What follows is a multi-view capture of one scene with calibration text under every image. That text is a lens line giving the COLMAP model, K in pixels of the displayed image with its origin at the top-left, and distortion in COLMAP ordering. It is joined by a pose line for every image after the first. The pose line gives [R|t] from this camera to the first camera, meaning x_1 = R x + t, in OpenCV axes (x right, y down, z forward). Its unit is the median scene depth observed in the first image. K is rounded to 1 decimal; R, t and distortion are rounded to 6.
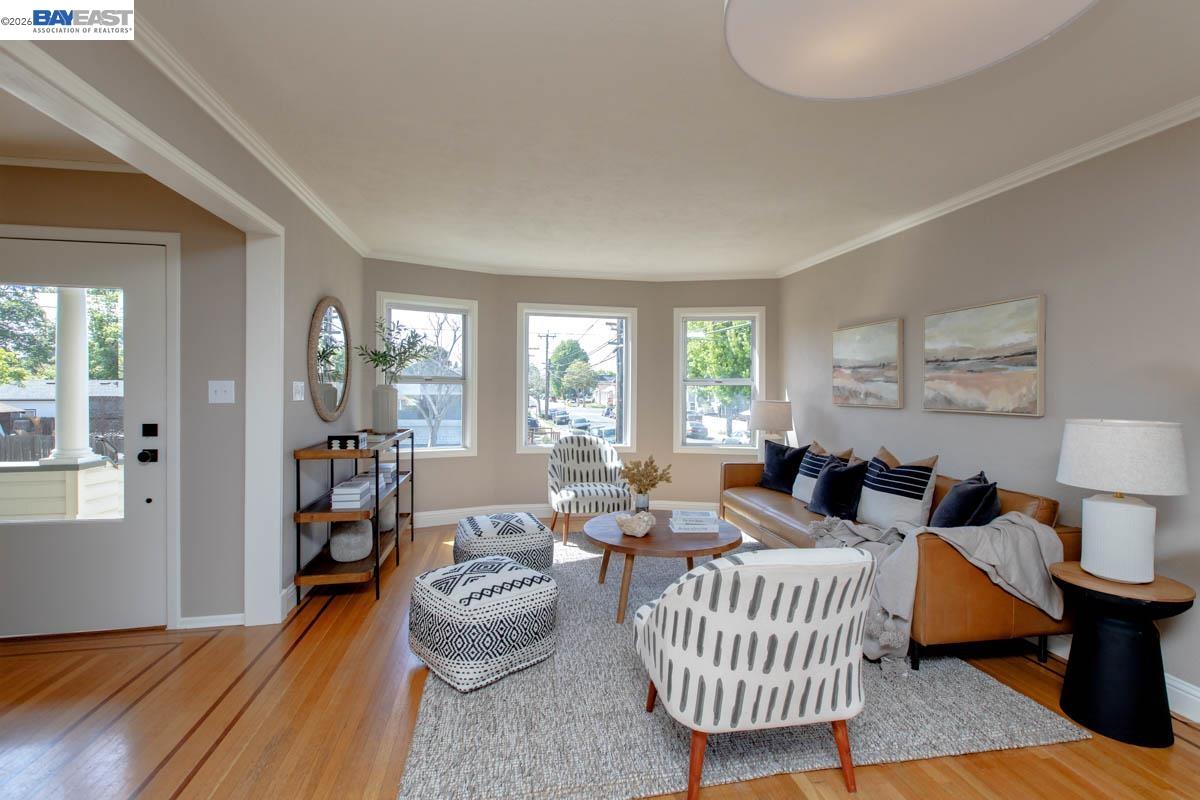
lens RADIAL K [[542.1, 0, 604.3], [0, 542.1, 396.2], [0, 0, 1]] dist [0.000873, 0.000156]
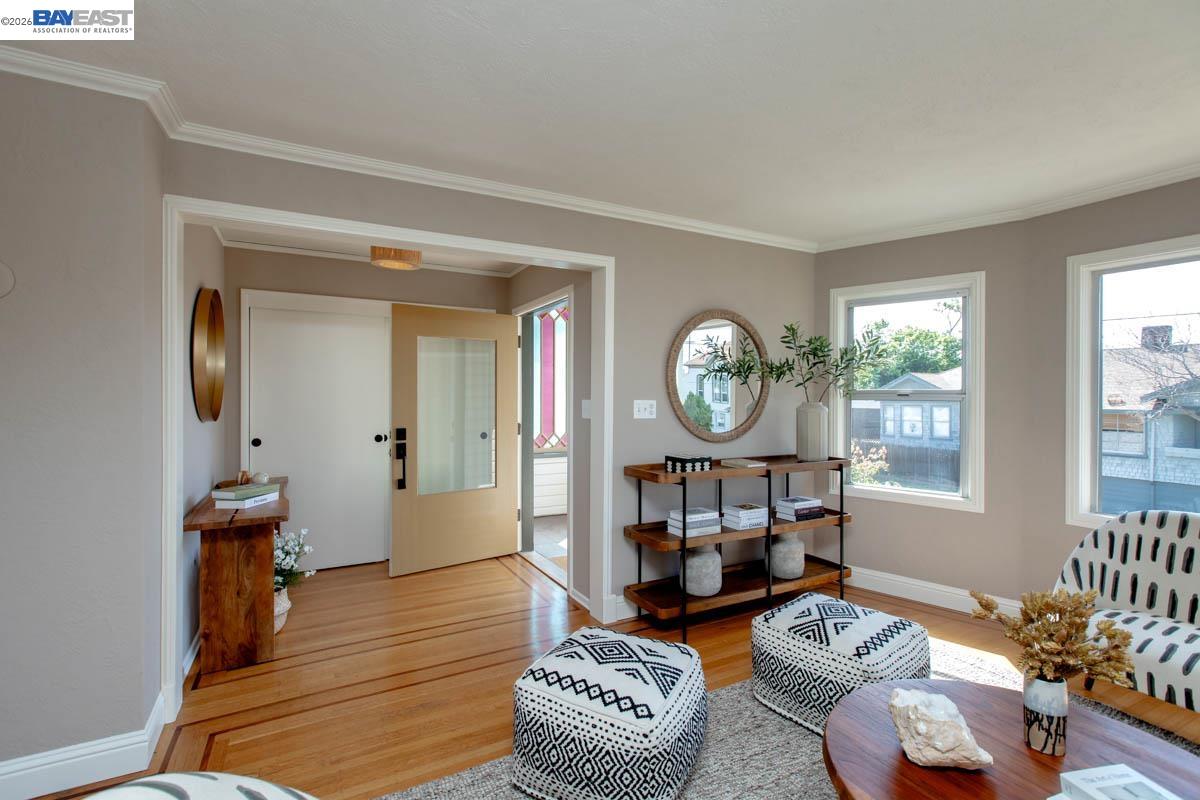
lens RADIAL K [[535.5, 0, 590.3], [0, 535.5, 396.8], [0, 0, 1]] dist [0.000189, 0.000251]
pose [[0.287427, -0.004364, -0.957793, 0.359183], [-0.016672, 0.999815, -0.009559, -0.020189], [0.957657, 0.018716, 0.287301, 0.563661]]
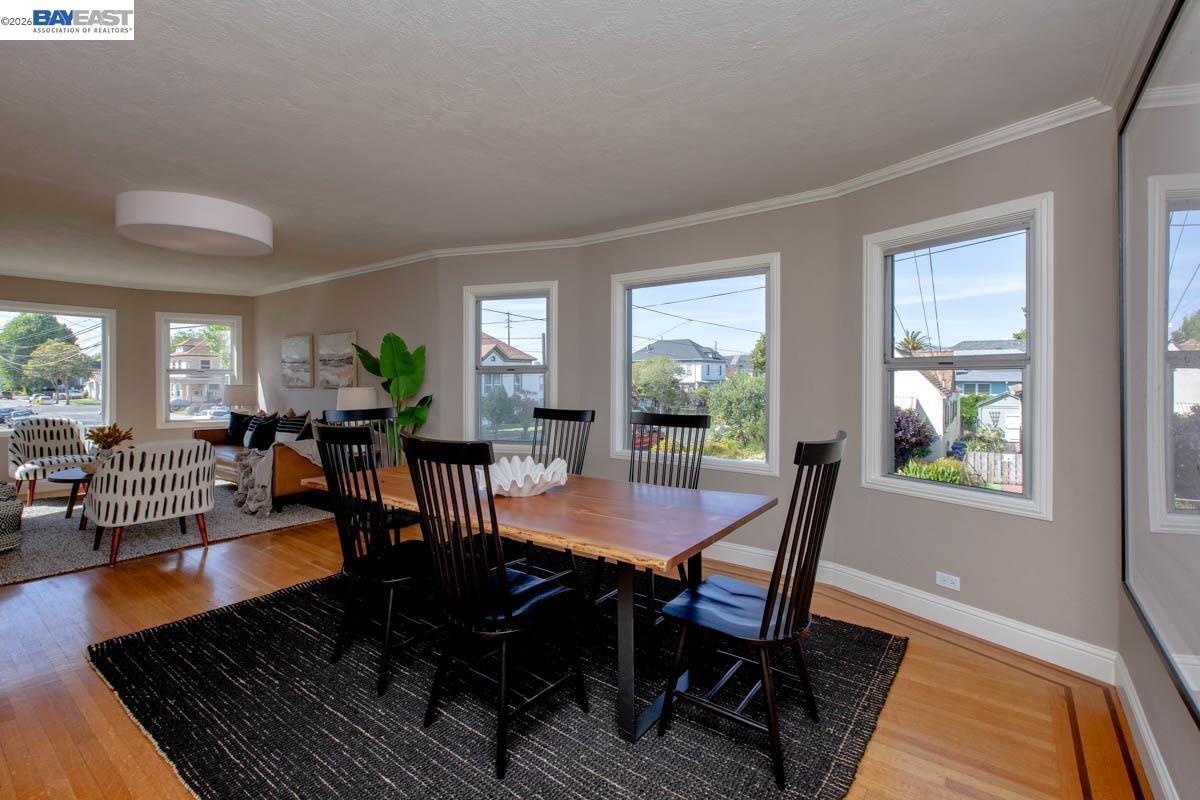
lens RADIAL K [[543.3, 0, 601.8], [0, 543.3, 375.6], [0, 0, 1]] dist [0.000491, -0.000226]
pose [[0.739523, -0.007287, 0.673092, 0.073419], [0.017782, 0.999804, -0.008713, 0.019214], [-0.672896, 0.018412, 0.739508, -0.976071]]
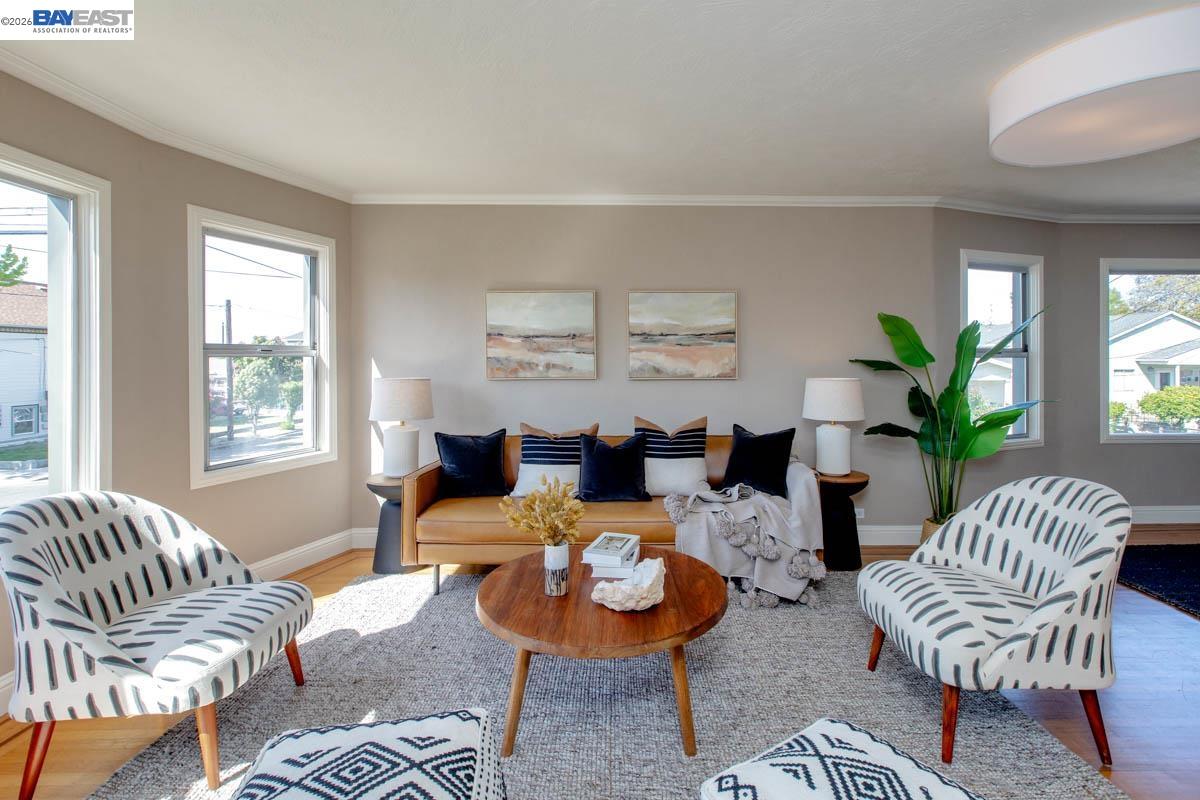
lens RADIAL K [[557.3, 0, 629.0], [0, 557.3, 358.2], [0, 0, 1]] dist [0.003787, 0.000335]
pose [[0.173308, -0.005111, 0.984854, -0.514132], [0.018578, 0.999826, 0.001920, -0.018854], [-0.984692, 0.017964, 0.173373, 0.825563]]
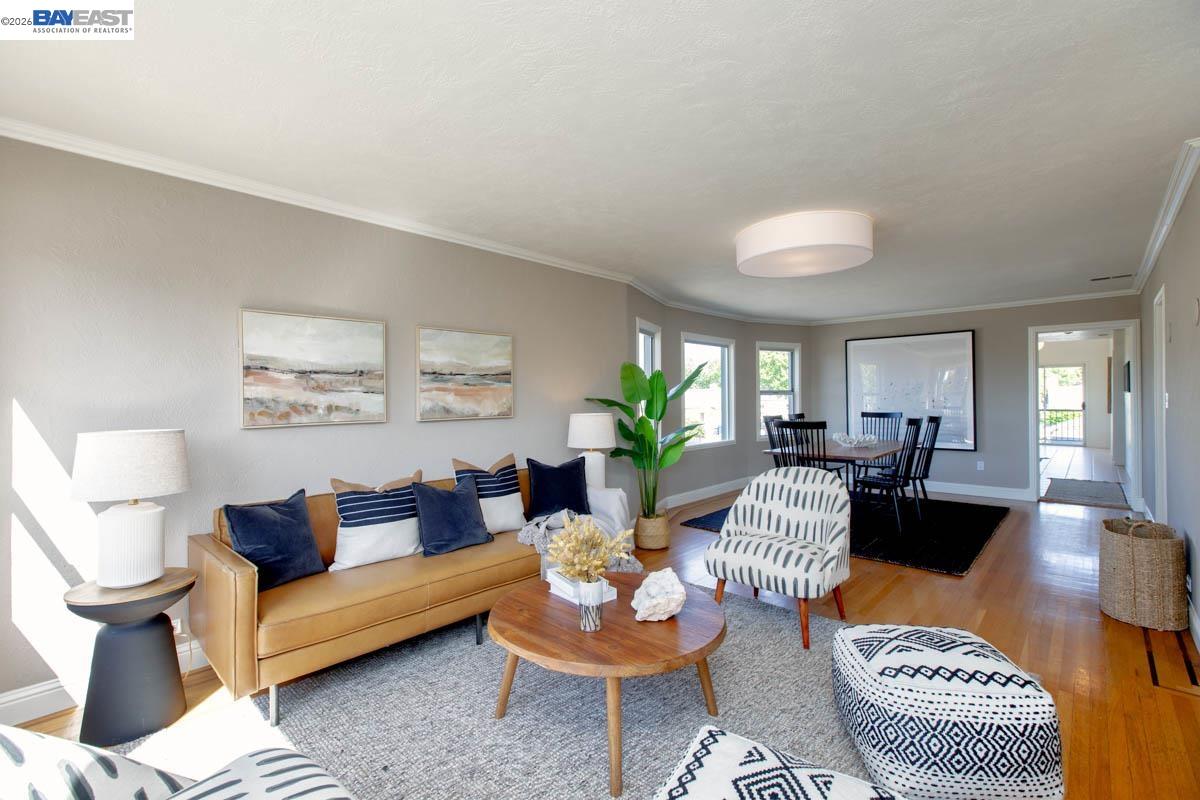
lens RADIAL K [[535.5, 0, 590.3], [0, 535.5, 396.8], [0, 0, 1]] dist [0.000189, 0.000251]
pose [[-0.584878, -0.002222, 0.811118, -0.410712], [0.017408, 0.999732, 0.015290, -0.029421], [-0.810934, 0.023063, -0.584683, 1.354840]]
